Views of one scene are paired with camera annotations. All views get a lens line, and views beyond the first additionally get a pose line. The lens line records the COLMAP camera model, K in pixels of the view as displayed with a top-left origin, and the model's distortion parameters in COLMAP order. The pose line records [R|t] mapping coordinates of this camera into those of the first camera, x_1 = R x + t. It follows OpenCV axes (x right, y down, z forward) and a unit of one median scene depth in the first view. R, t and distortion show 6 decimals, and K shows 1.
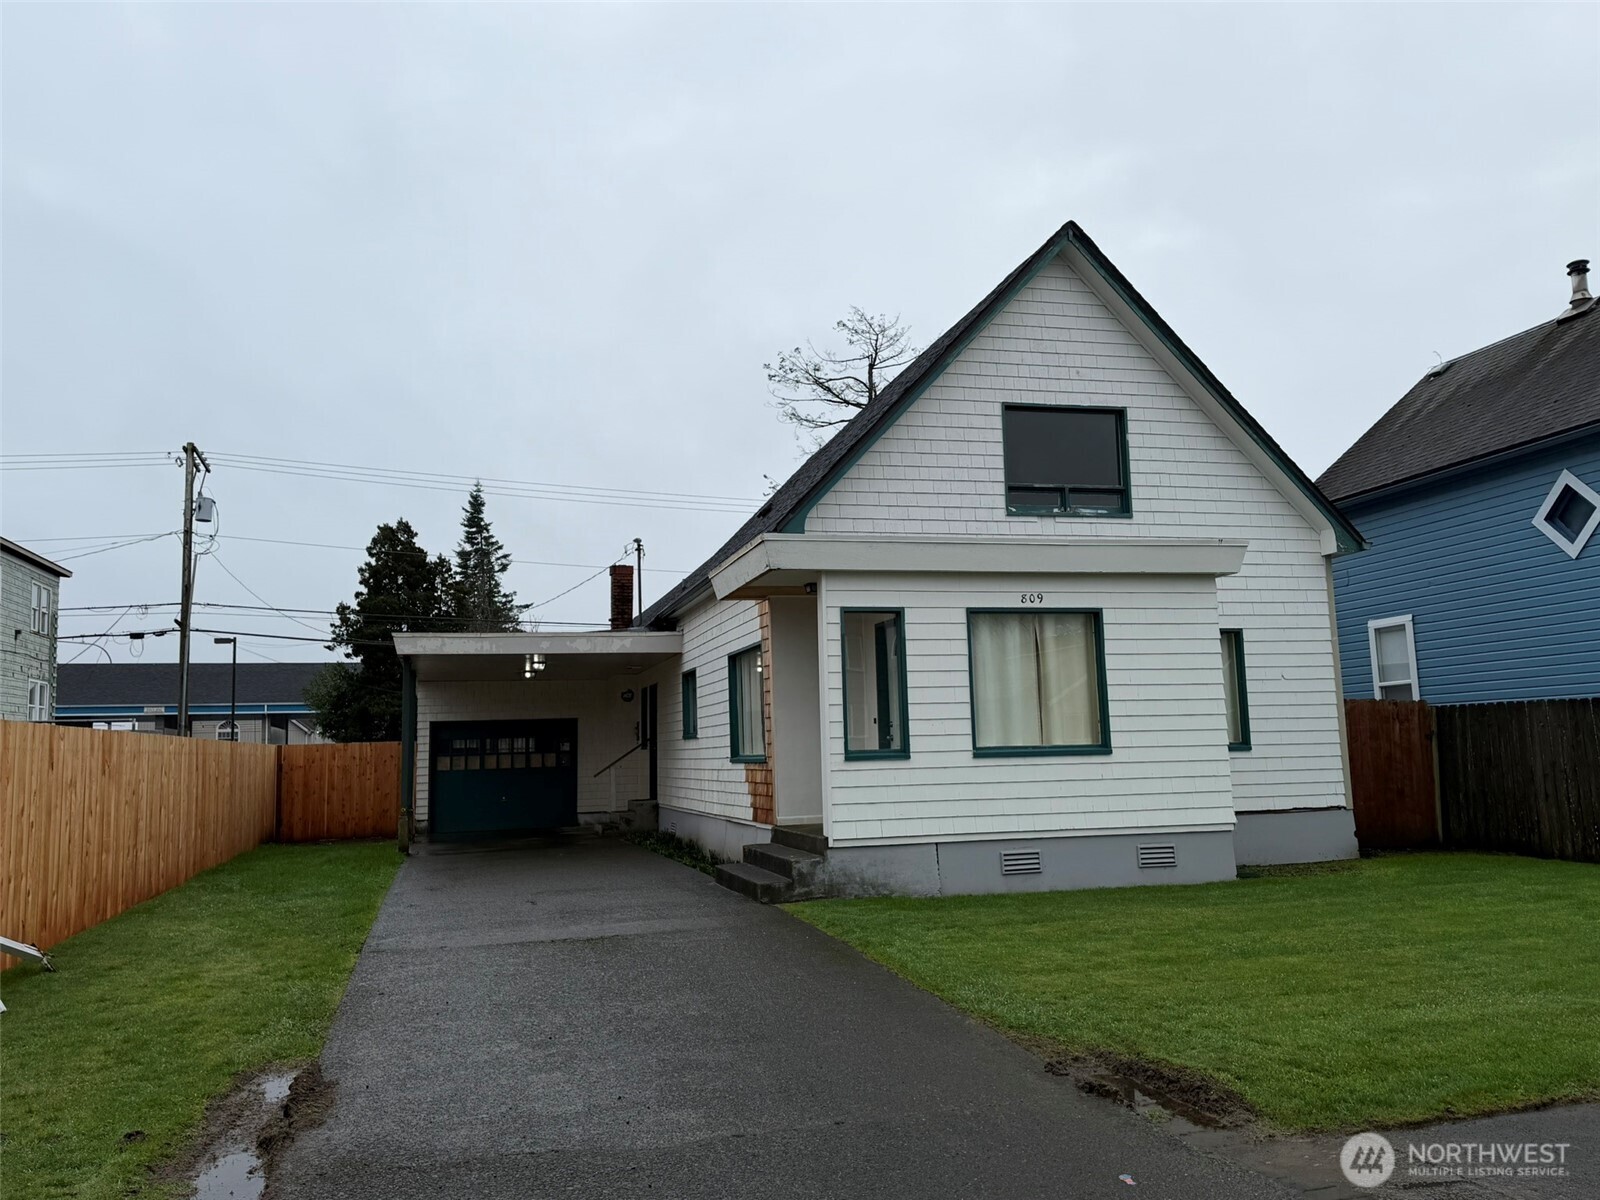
lens RADIAL K [[1136.8, 0, 801.1], [0, 1136.8, 606.0], [0, 0, 1]] dist [0.189384, -0.263714]
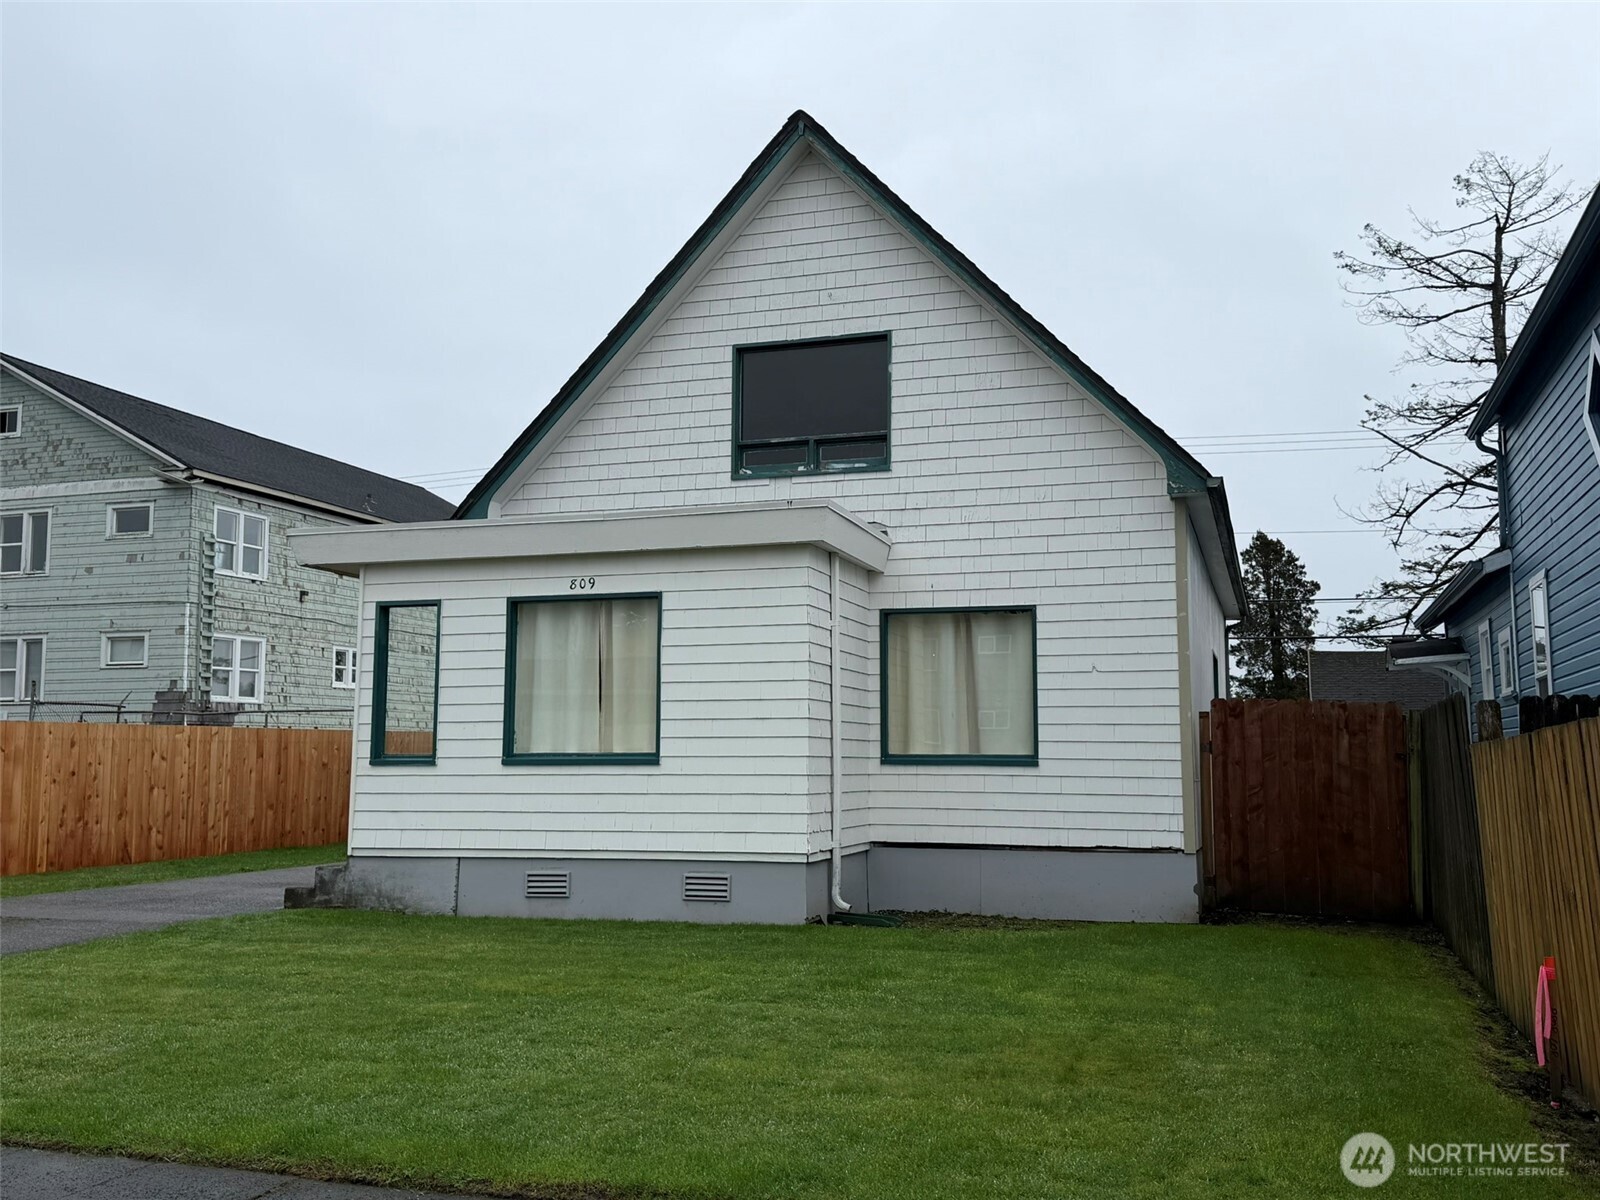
lens RADIAL K [[1359.0, 0, 864.5], [0, 1359.0, 603.8], [0, 0, 1]] dist [0.189514, -0.306029]
pose [[0.849849, -0.029321, -0.526211, 0.769902], [0.038990, 0.999213, 0.007293, 0.007943], [0.525583, -0.026715, 0.850323, 0.191969]]
